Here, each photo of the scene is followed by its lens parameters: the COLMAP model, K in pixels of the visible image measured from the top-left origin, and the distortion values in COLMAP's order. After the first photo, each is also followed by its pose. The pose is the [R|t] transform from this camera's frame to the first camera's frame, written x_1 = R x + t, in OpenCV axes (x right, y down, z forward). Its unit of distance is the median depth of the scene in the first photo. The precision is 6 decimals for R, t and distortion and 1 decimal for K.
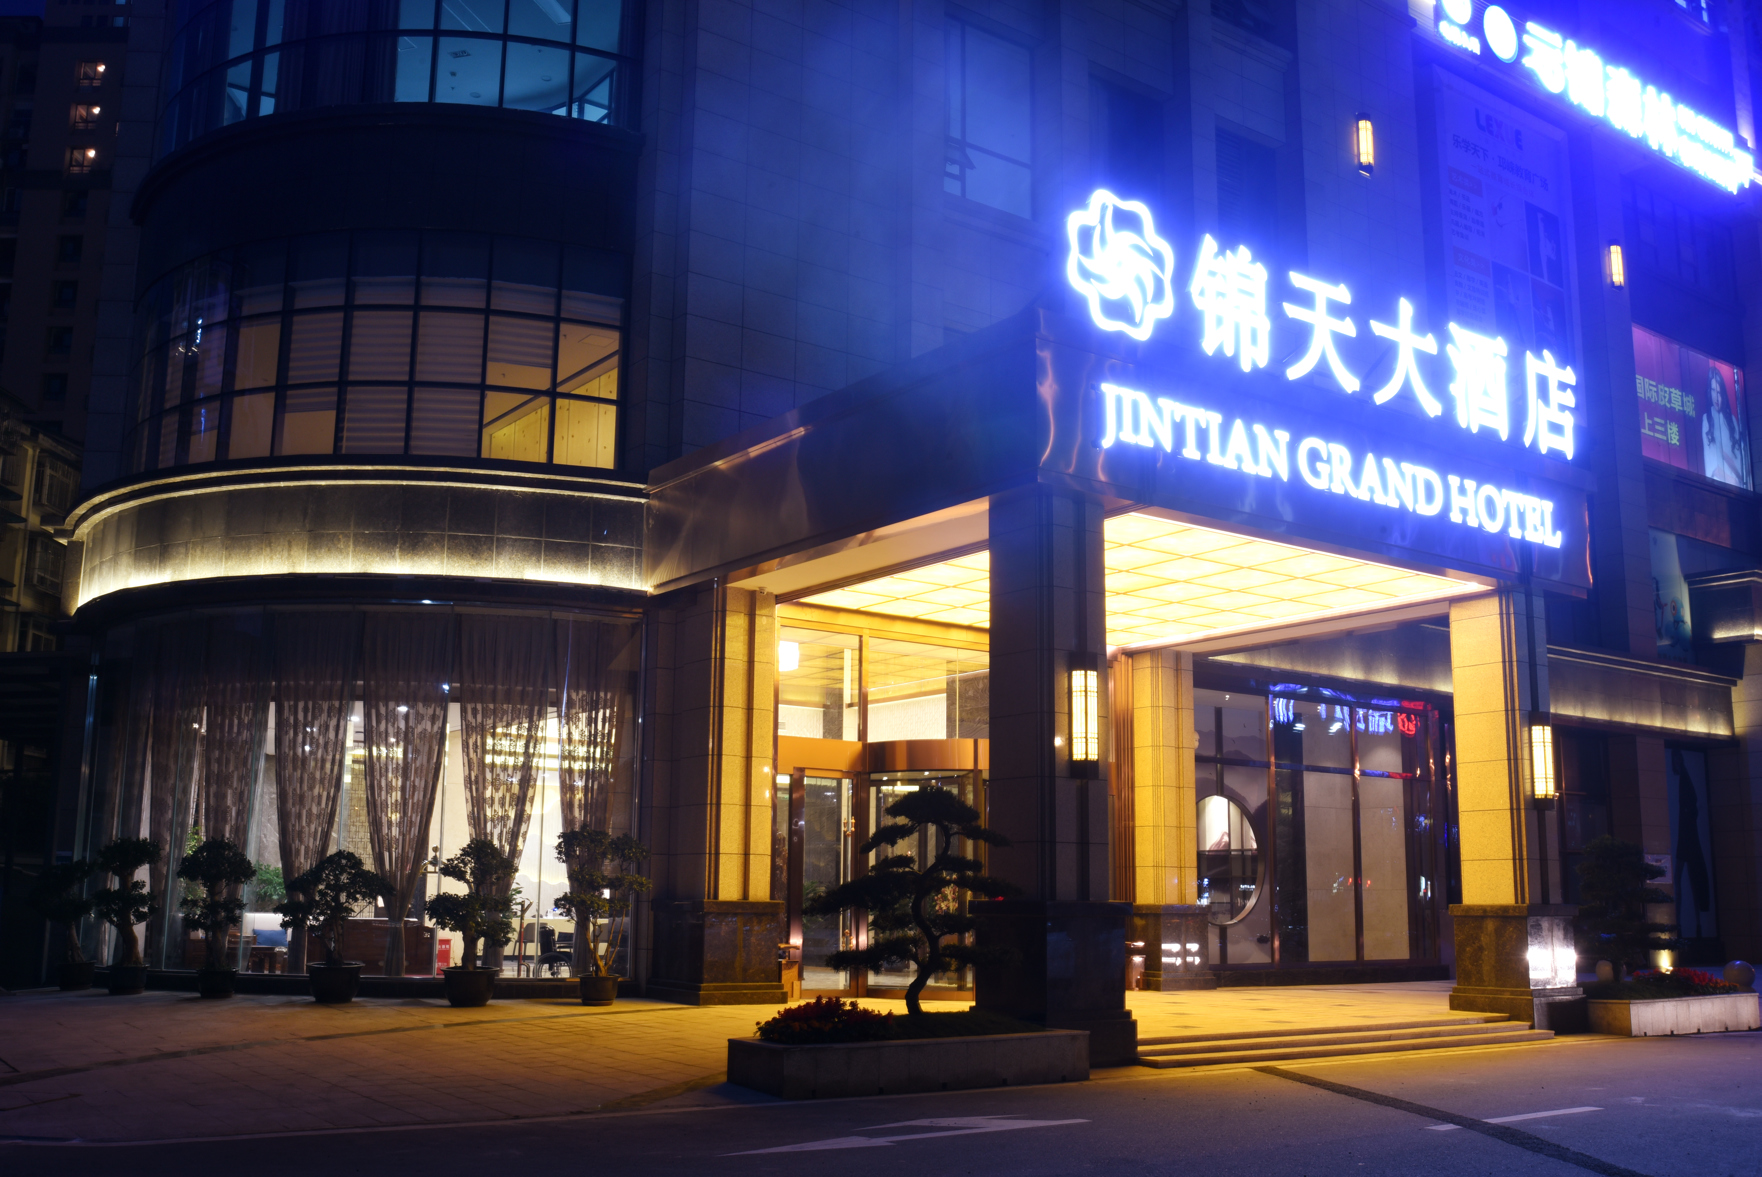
lens RADIAL K [[1688.3, 0, 881.0], [0, 1688.3, 588.5], [0, 0, 1]] dist [-0.040555, -0.002529]
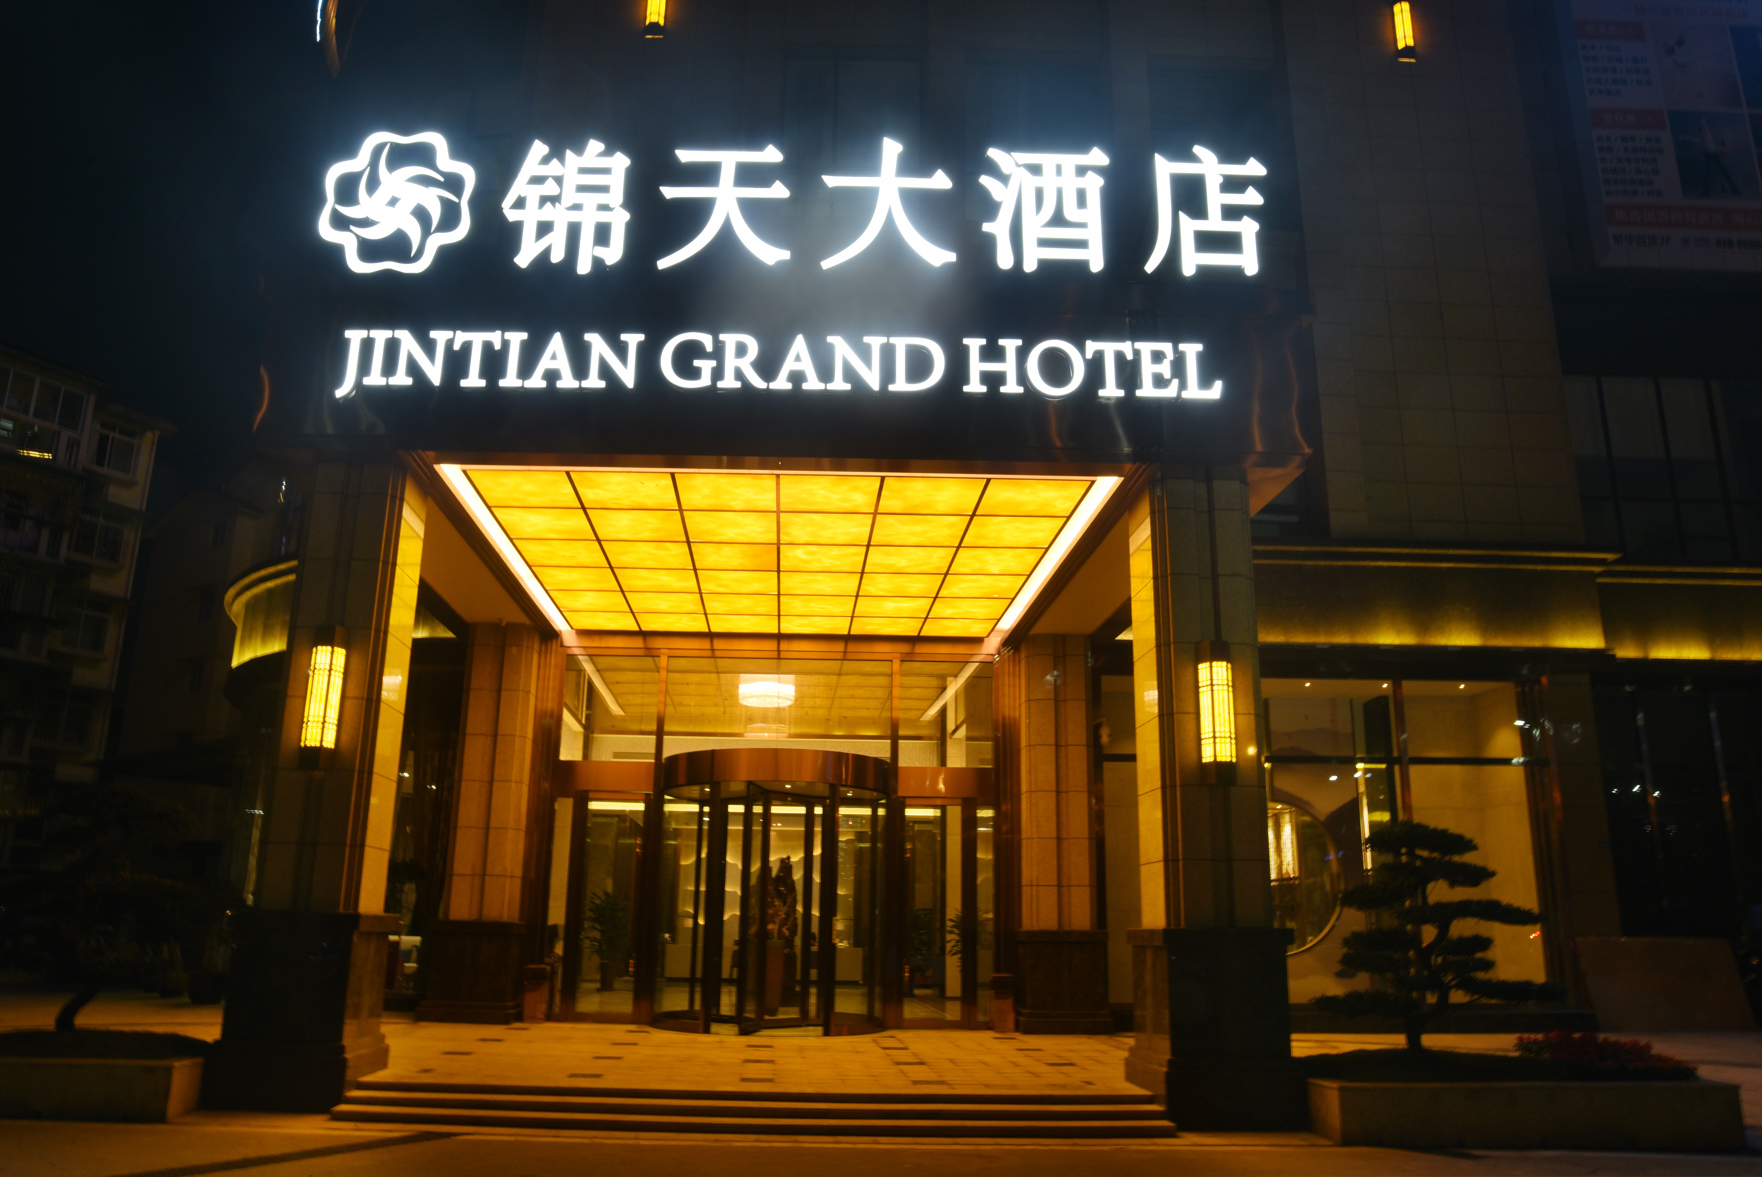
lens RADIAL K [[1263.3, 0, 881.0], [0, 1263.3, 588.5], [0, 0, 1]] dist [-0.068343, 0.001369]
pose [[0.808505, -0.154829, -0.567757, 0.644477], [0.103581, 0.987148, -0.121696, 0.112954], [0.579302, 0.039583, 0.814151, 0.561421]]
